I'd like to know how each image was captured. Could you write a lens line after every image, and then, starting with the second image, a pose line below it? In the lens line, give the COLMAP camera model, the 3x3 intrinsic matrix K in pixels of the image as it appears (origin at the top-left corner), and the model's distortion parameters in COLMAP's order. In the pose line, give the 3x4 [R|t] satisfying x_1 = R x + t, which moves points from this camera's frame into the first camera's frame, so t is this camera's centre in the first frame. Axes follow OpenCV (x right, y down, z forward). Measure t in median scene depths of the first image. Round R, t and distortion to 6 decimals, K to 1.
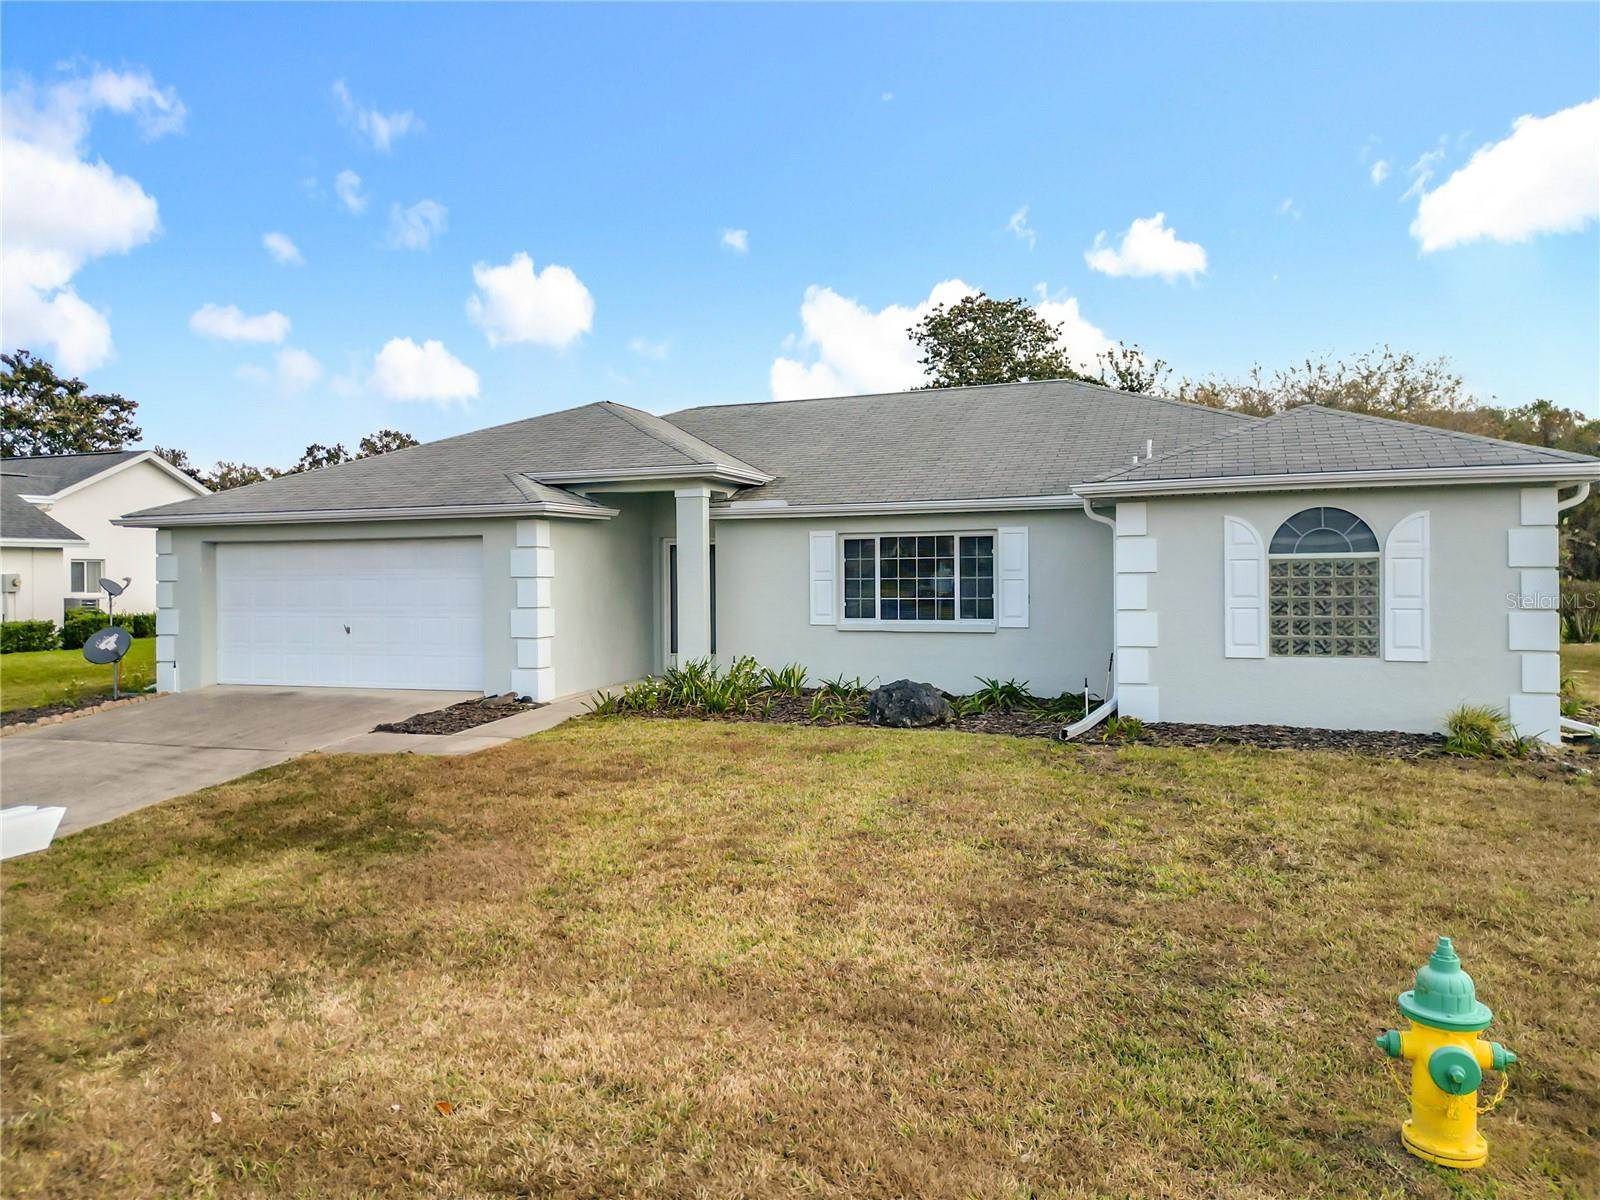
lens RADIAL K [[1025.2, 0, 800.0], [0, 1025.2, 600.0], [0, 0, 1]] dist [0.031470, 0.000189]
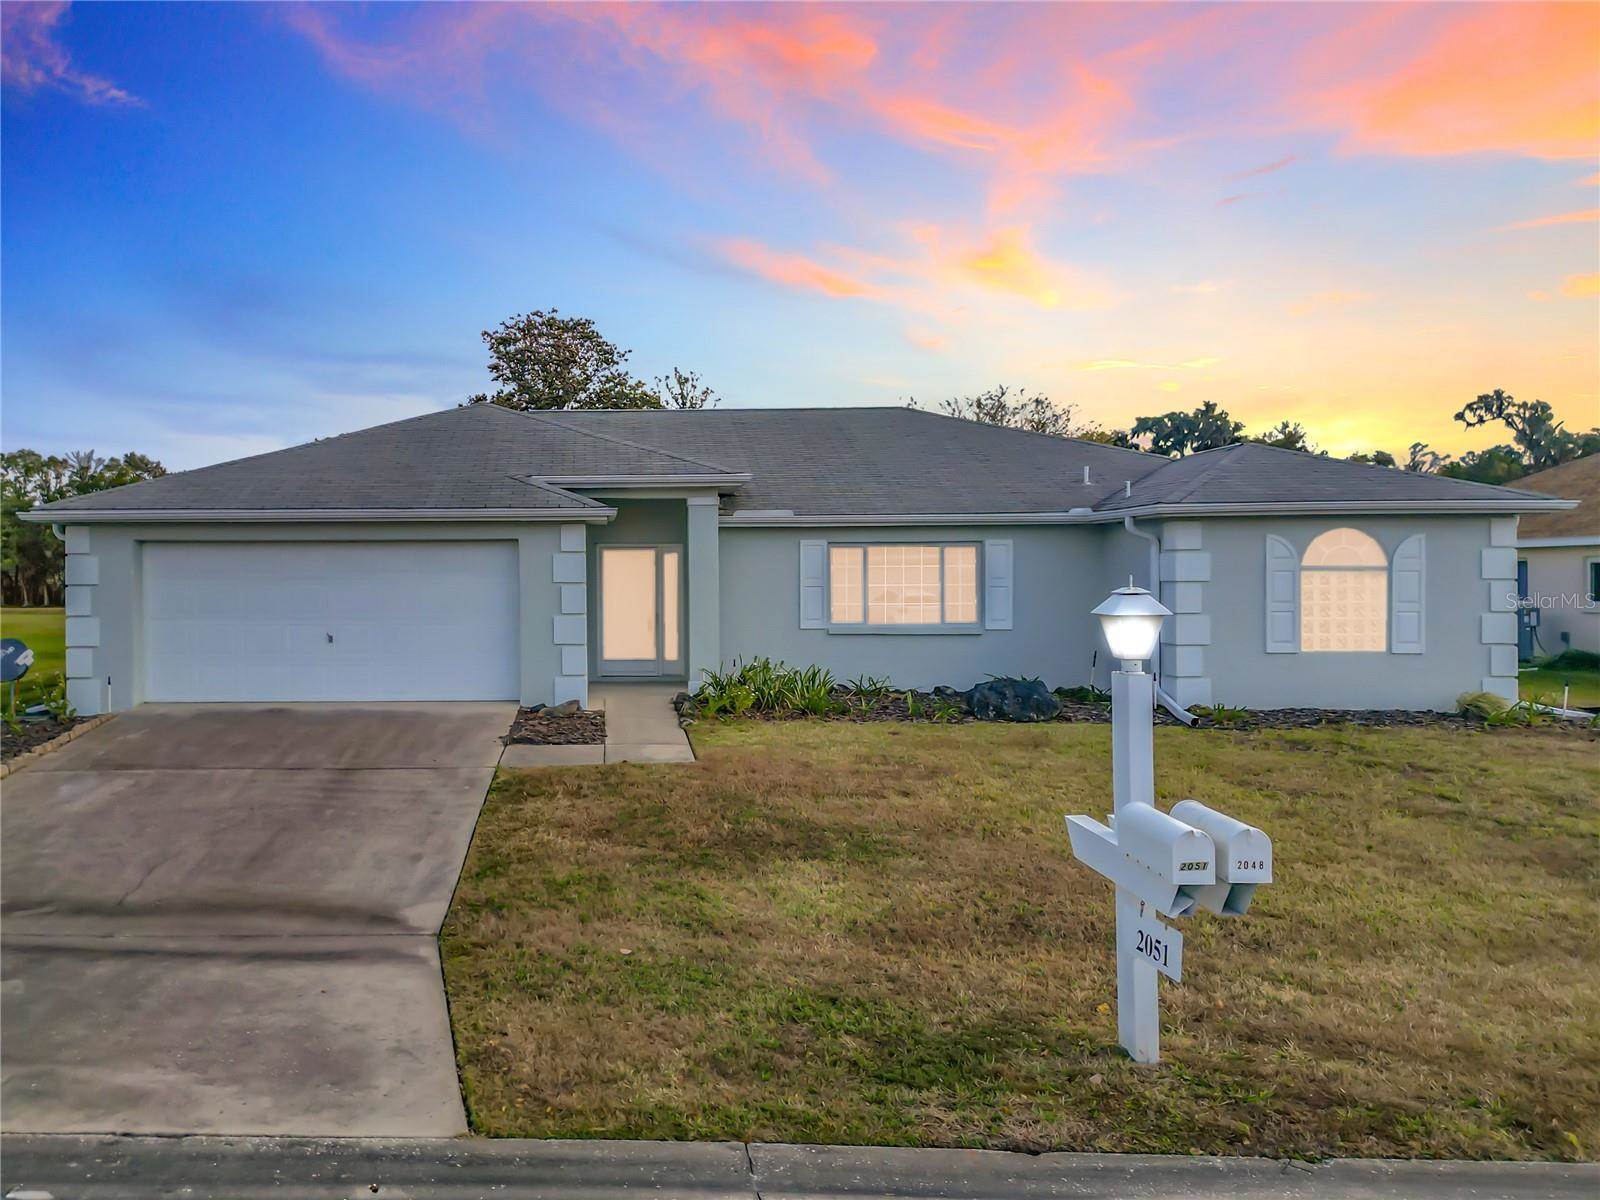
lens RADIAL K [[977.2, 0, 800.0], [0, 977.2, 600.0], [0, 0, 1]] dist [0.037595, -0.000063]
pose [[0.960639, 0.000003, 0.277801, -0.310137], [0.001484, 0.999986, -0.005144, -0.000747], [-0.277797, 0.005354, 0.960625, 0.042136]]
